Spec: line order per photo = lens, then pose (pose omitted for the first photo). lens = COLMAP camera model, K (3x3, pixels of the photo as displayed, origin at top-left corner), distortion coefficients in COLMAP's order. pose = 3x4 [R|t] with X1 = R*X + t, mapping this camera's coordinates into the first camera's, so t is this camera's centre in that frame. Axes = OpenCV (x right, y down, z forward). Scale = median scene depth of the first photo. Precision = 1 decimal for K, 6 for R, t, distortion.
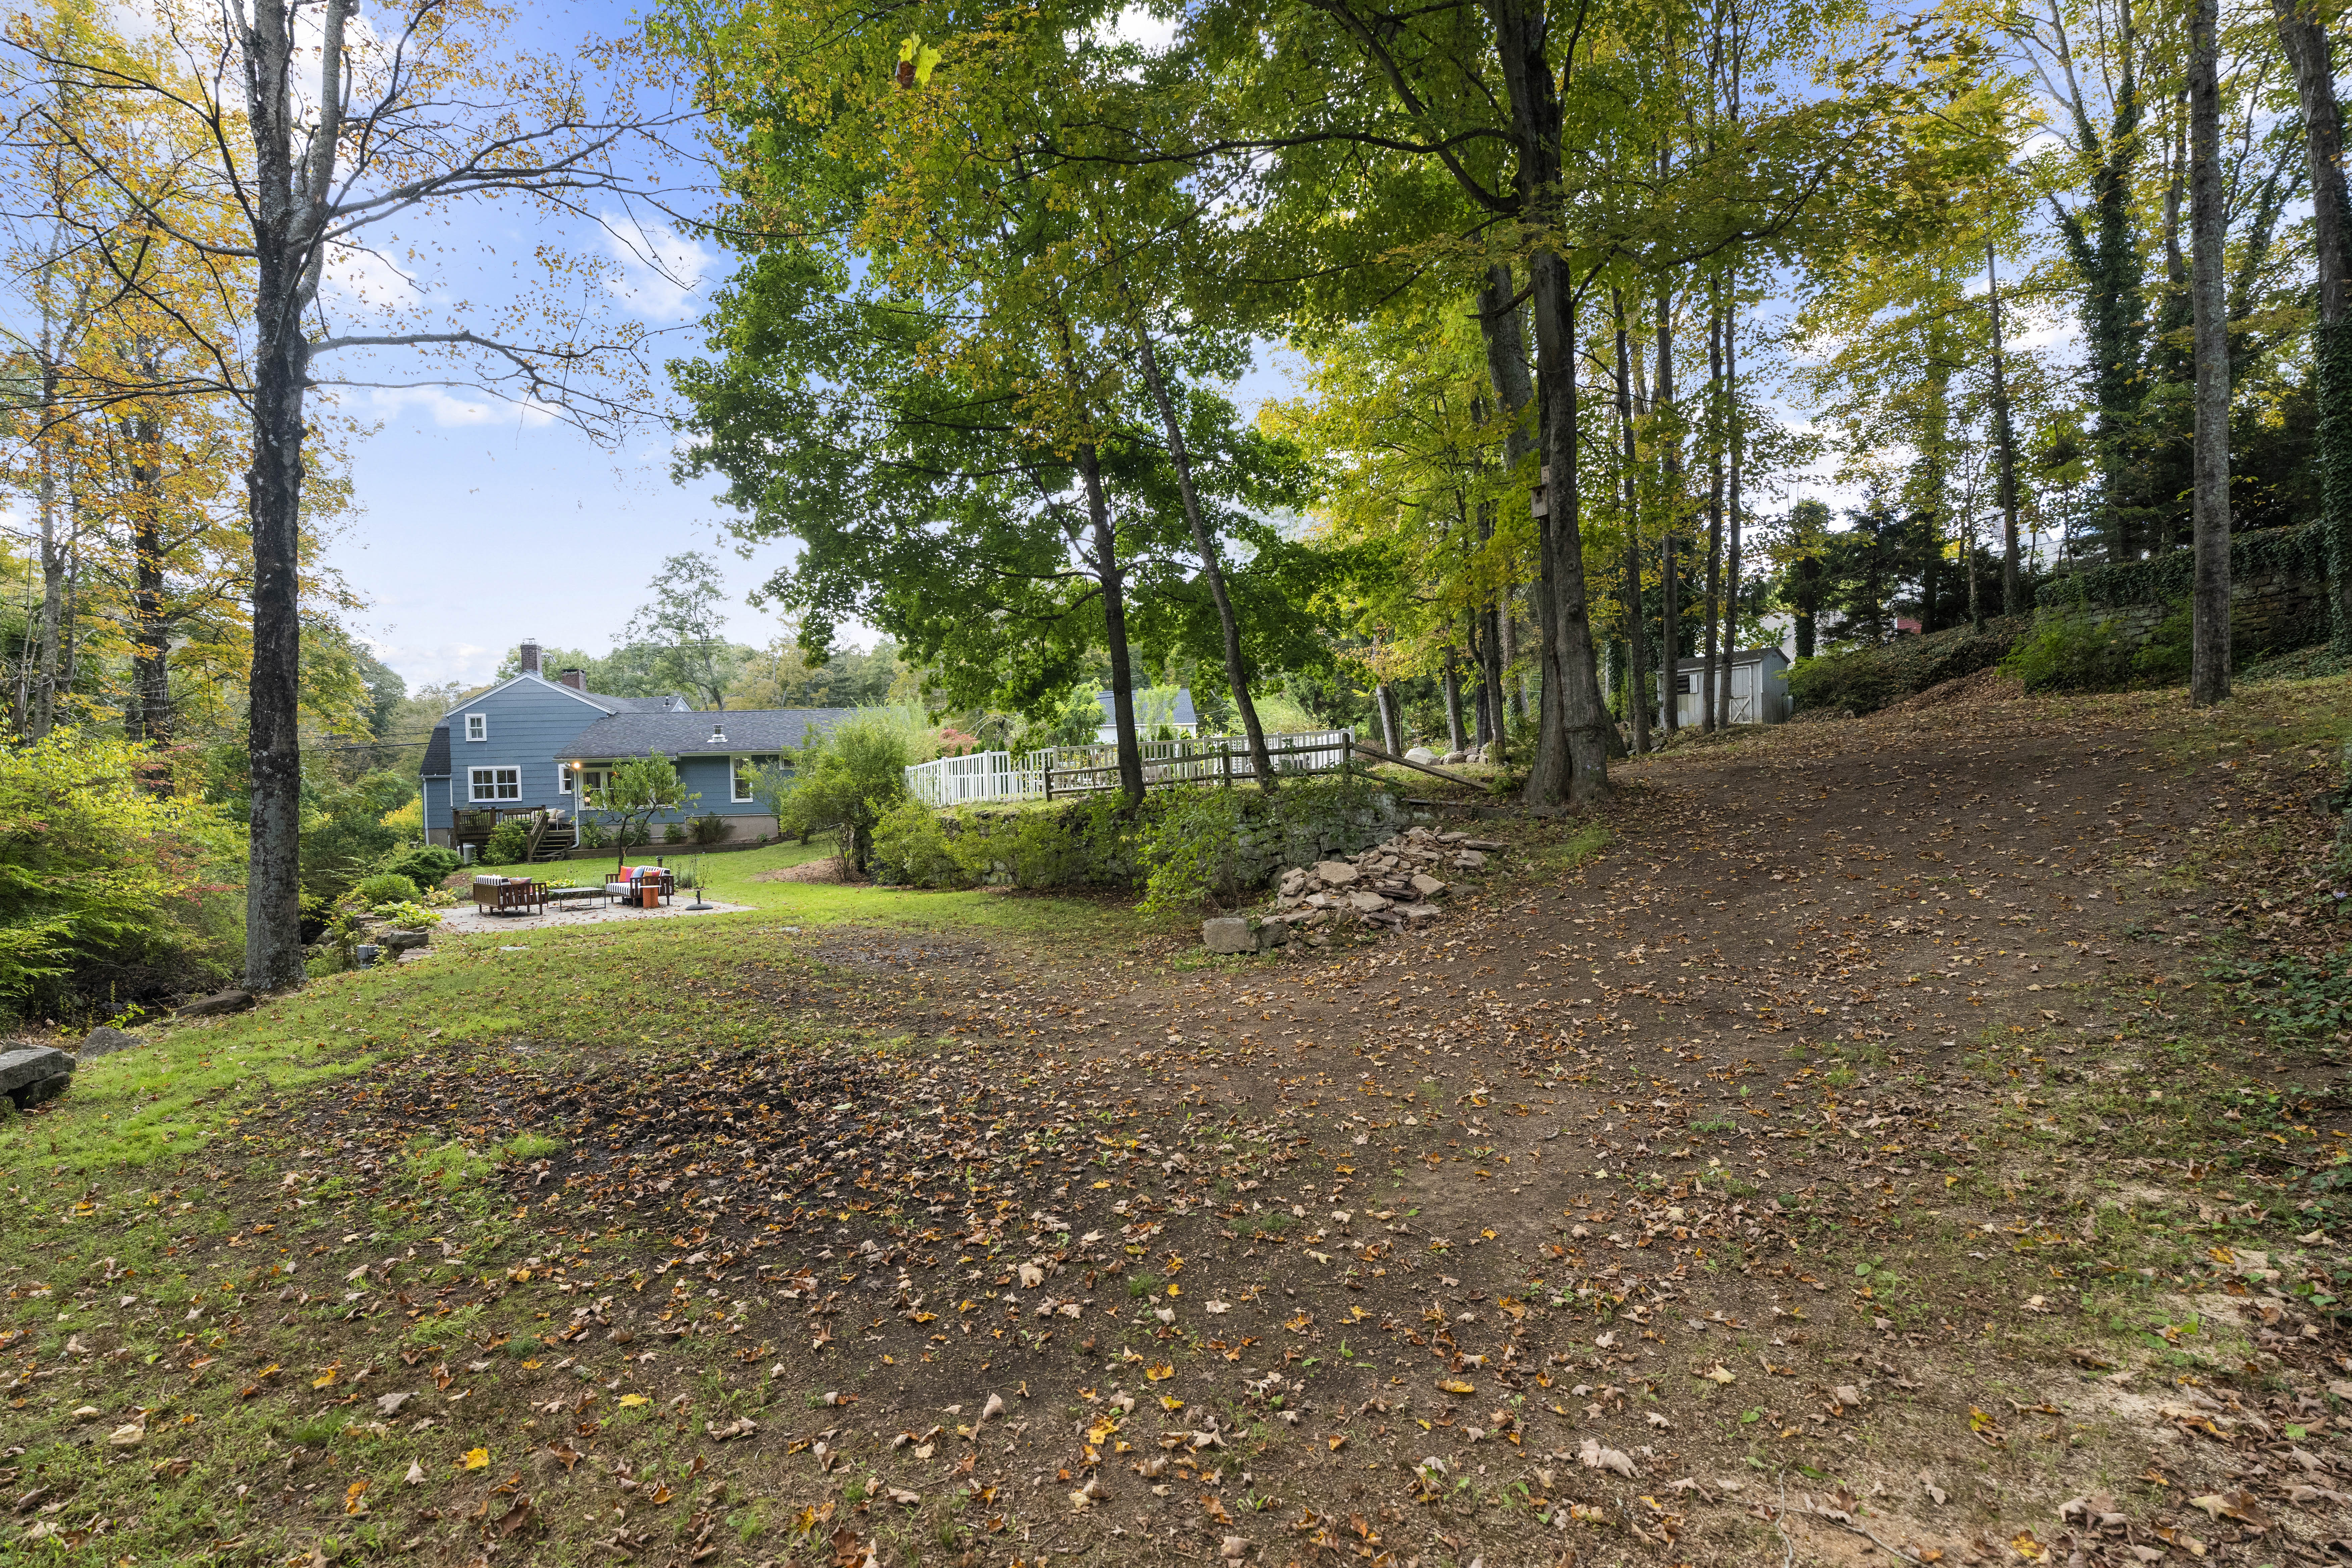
lens RADIAL K [[1016.6, 0, 1149.8], [0, 1016.6, 832.9], [0, 0, 1]] dist [-0.009572, -0.000251]
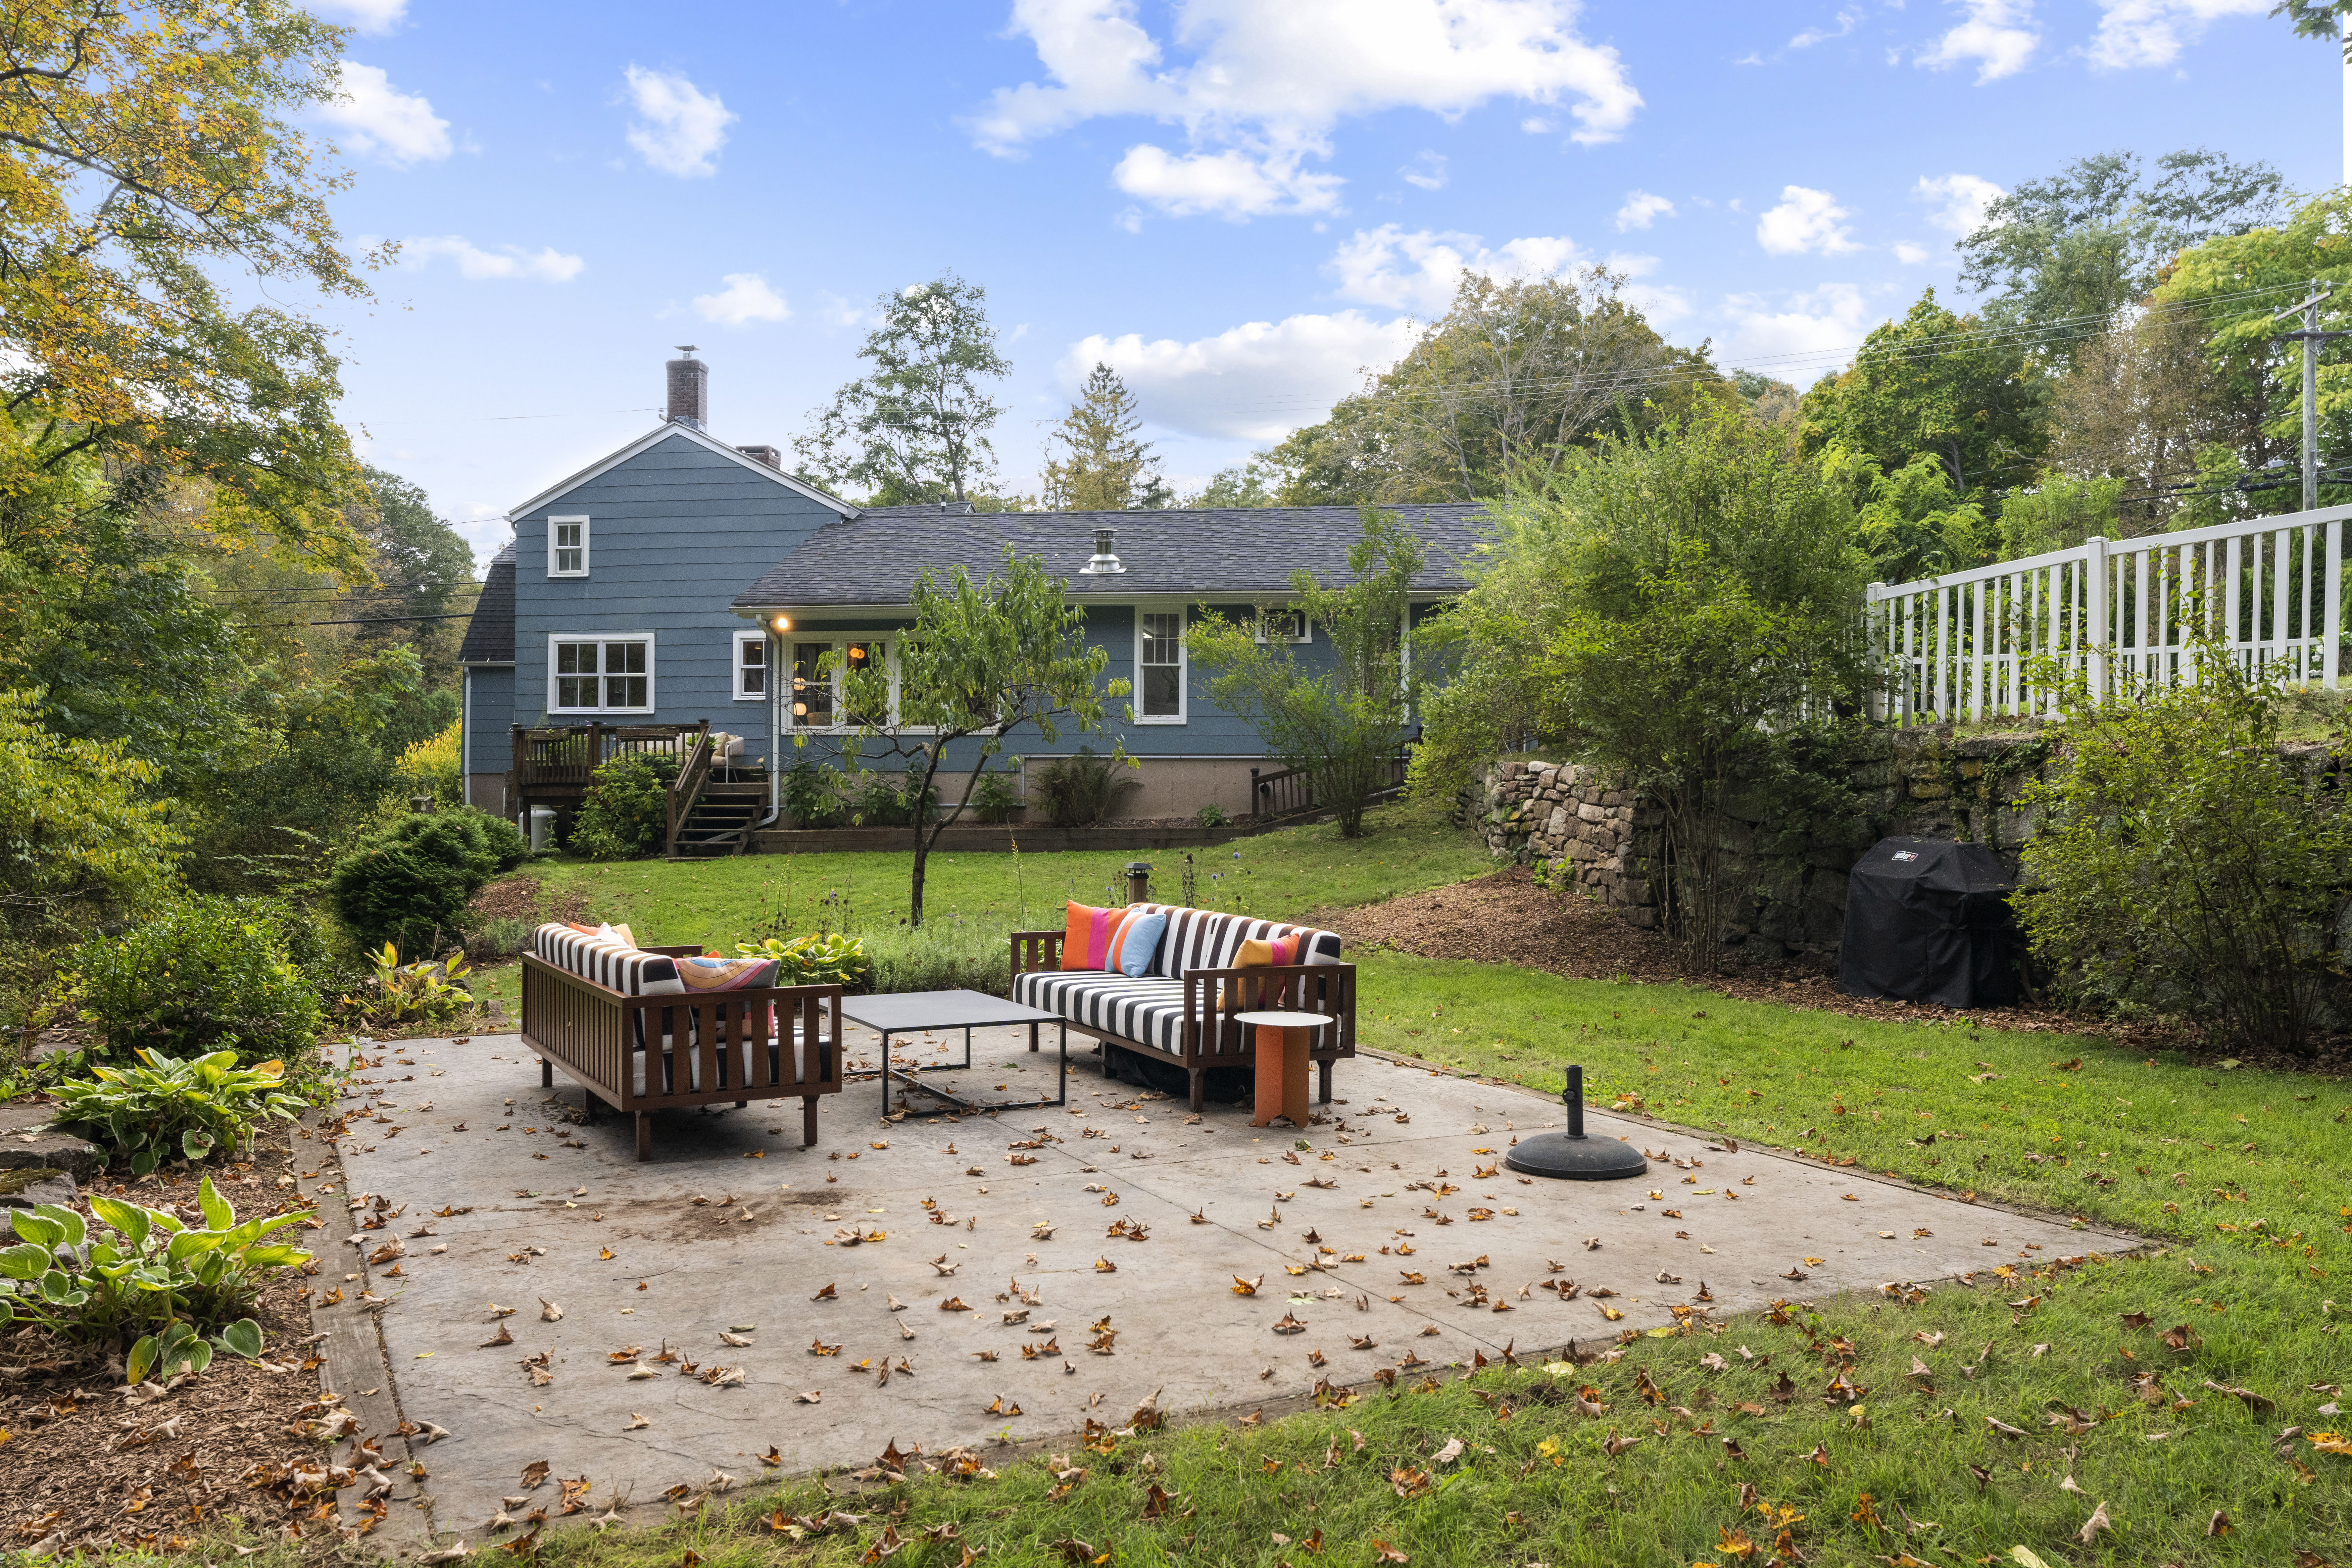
lens RADIAL K [[1767.4, 0, 1176.5], [0, 1767.4, 778.4], [0, 0, 1]] dist [-0.009096, -0.001928]
pose [[0.967559, 0.028126, -0.251073, -0.211489], [-0.035338, 0.999081, -0.024264, 0.006757], [0.250160, 0.032349, 0.967664, 0.322208]]
